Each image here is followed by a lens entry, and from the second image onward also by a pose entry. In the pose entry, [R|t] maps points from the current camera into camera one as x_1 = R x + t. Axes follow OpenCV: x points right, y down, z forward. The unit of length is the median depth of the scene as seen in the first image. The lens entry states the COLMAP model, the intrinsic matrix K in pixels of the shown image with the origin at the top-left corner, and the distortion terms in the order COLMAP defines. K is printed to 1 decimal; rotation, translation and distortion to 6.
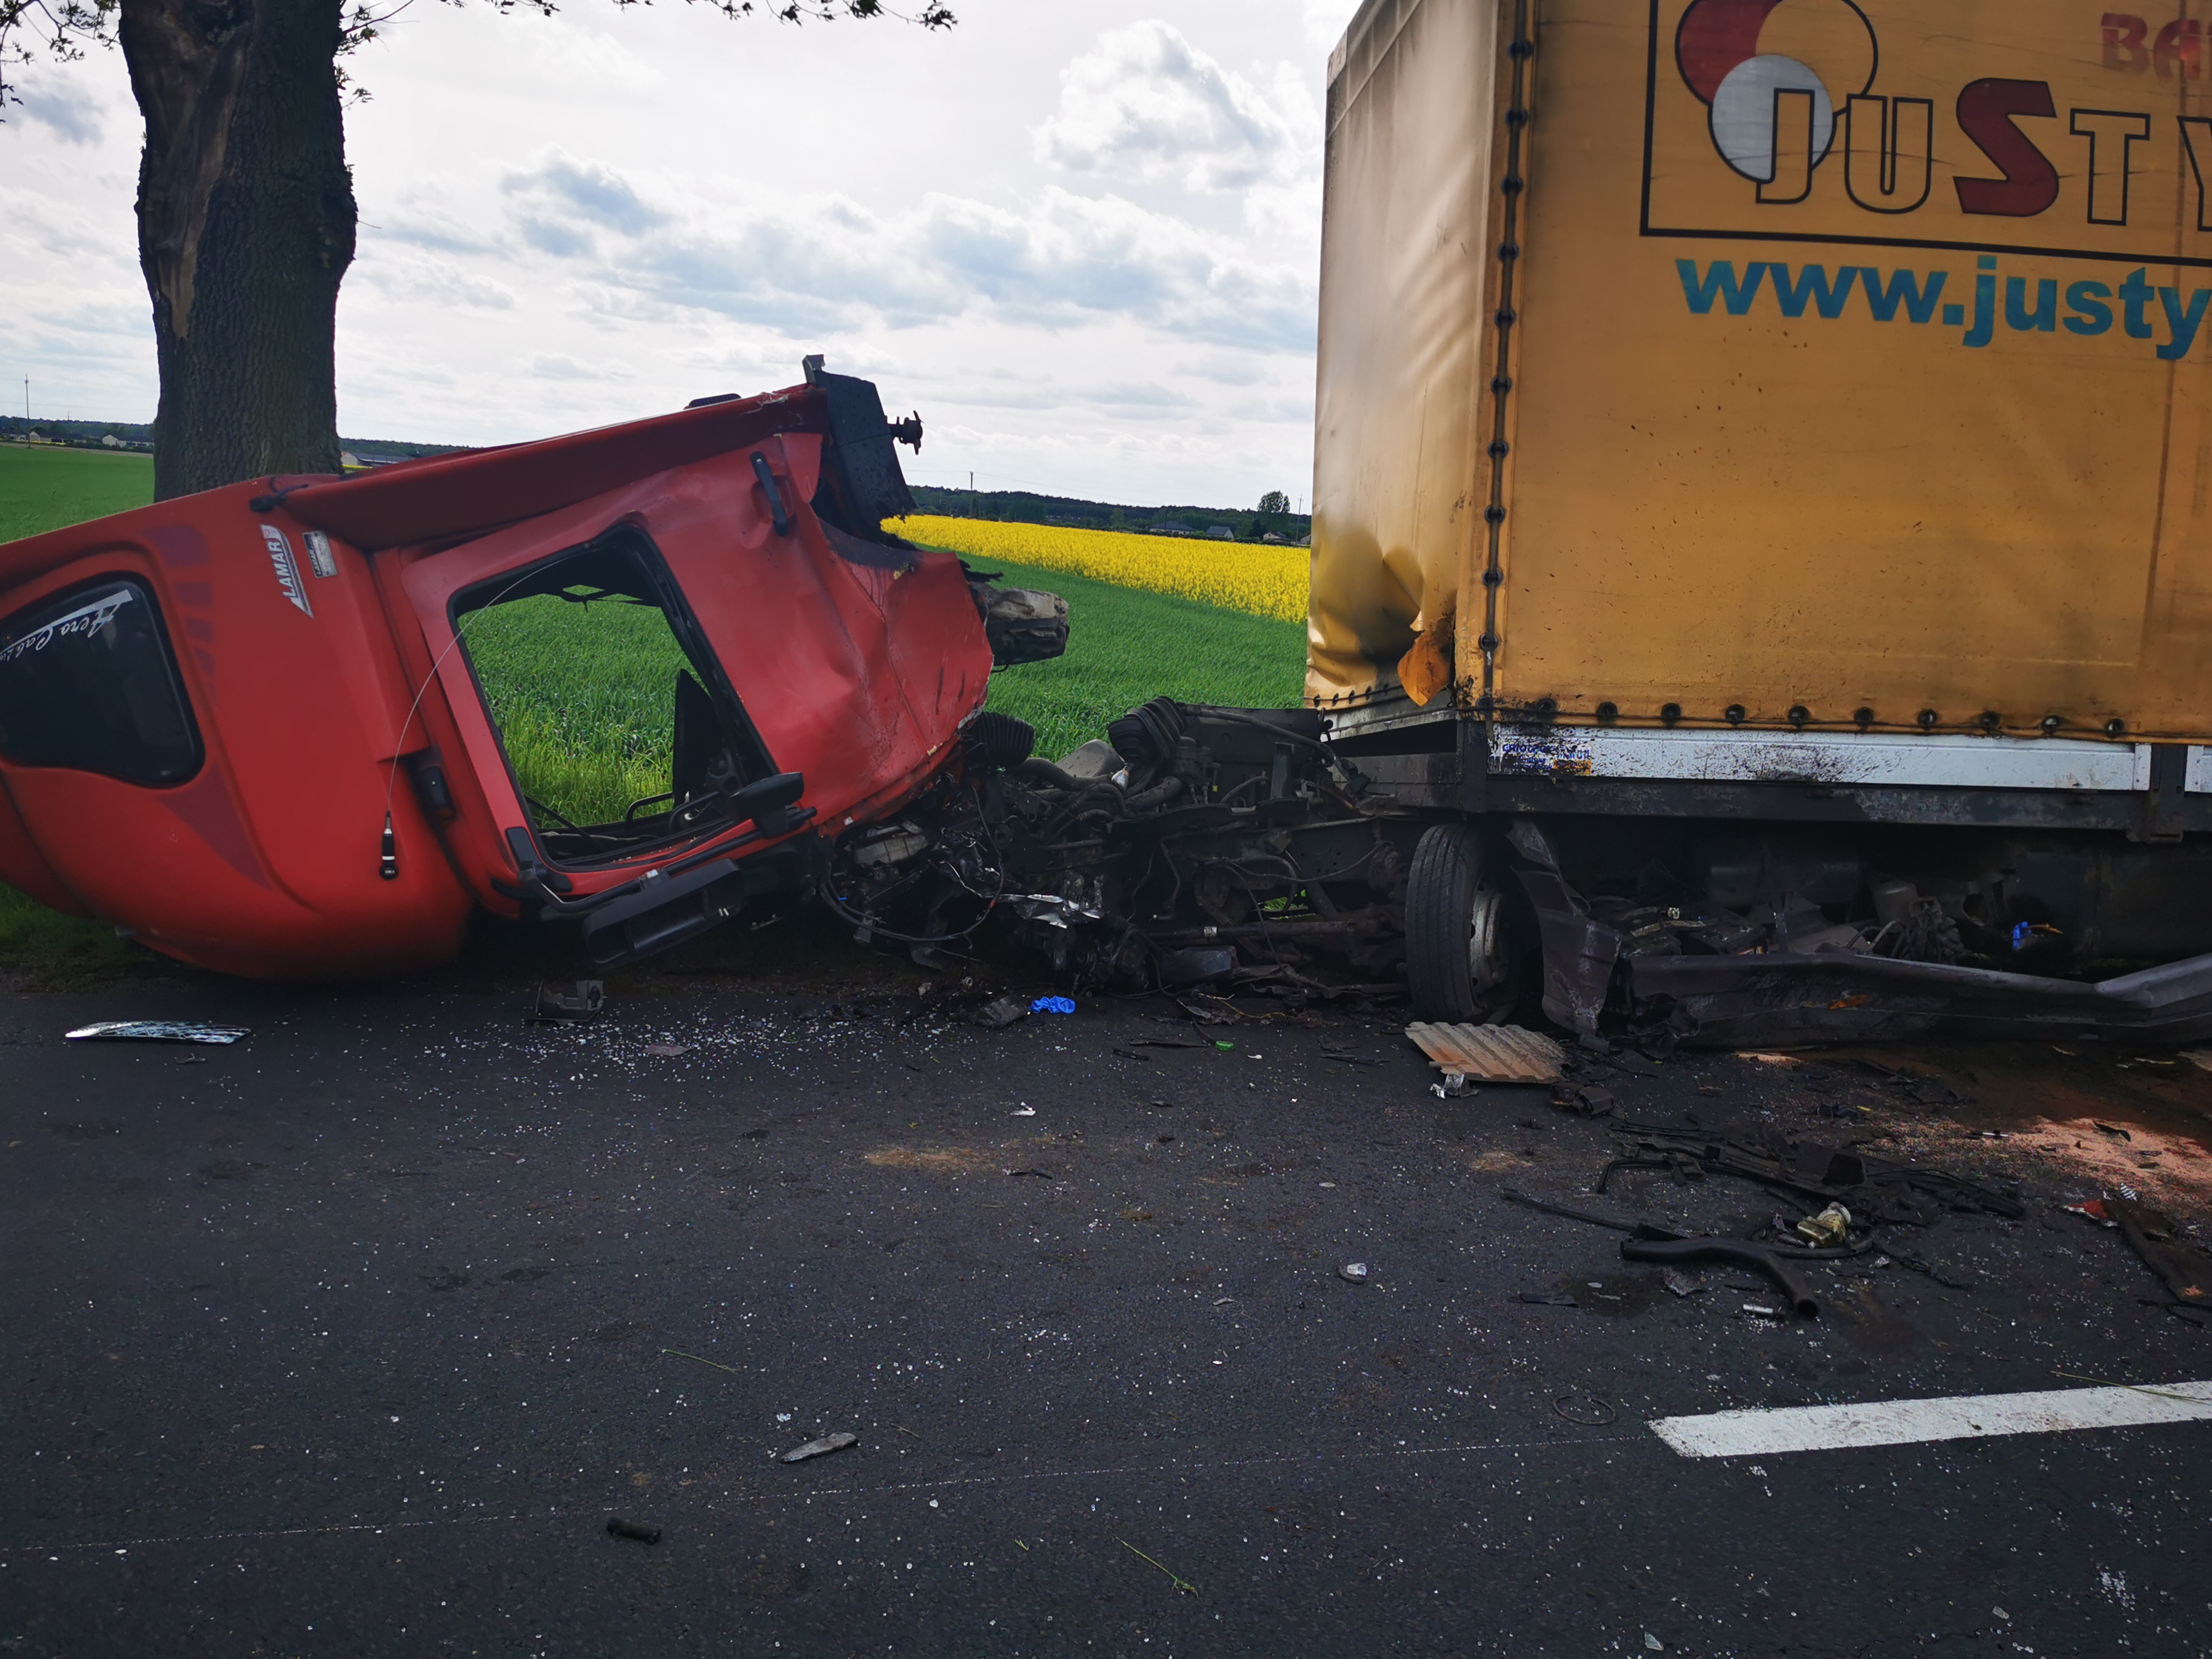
lens RADIAL K [[1747.5, 0, 1041.0], [0, 1747.5, 859.8], [0, 0, 1]] dist [0.053166, -0.068096]
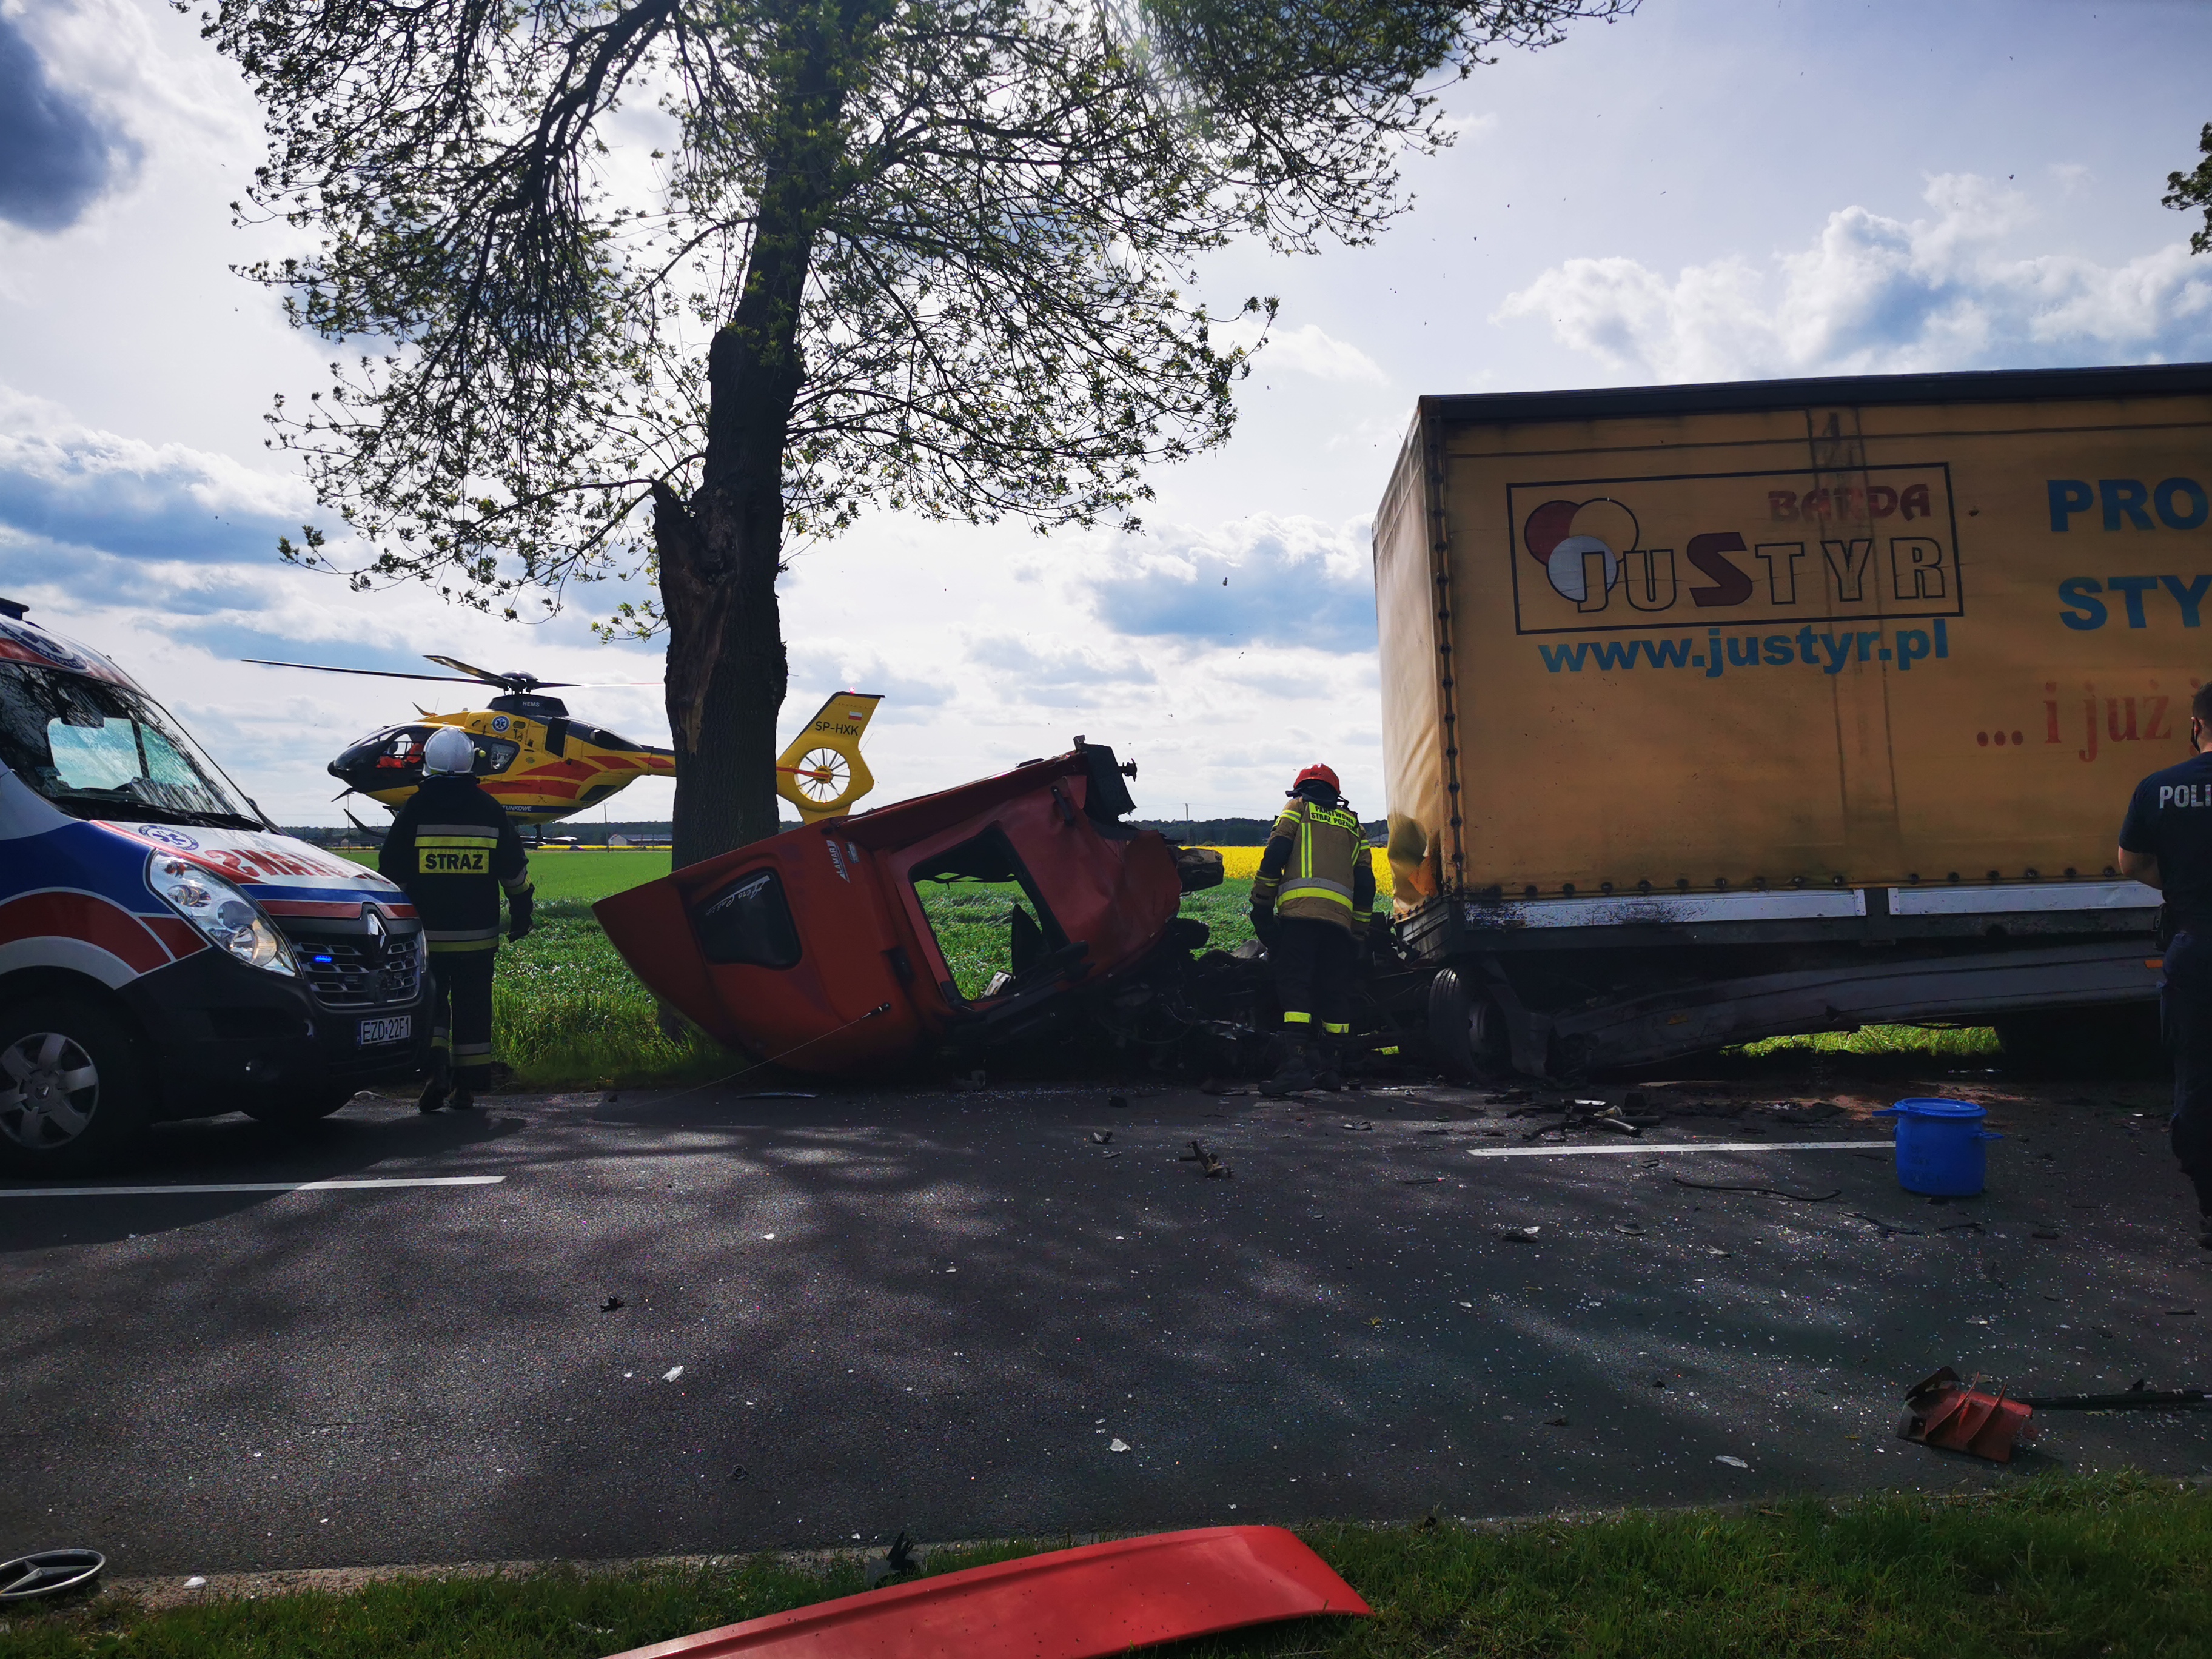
lens RADIAL K [[1769.6, 0, 1105.9], [0, 1769.6, 820.6], [0, 0, 1]] dist [0.095659, -0.131187]
pose [[0.994764, -0.078250, -0.065734, 0.019351], [0.063755, 0.977873, -0.199246, 0.177121], [0.079871, 0.194012, 0.977742, -0.805463]]
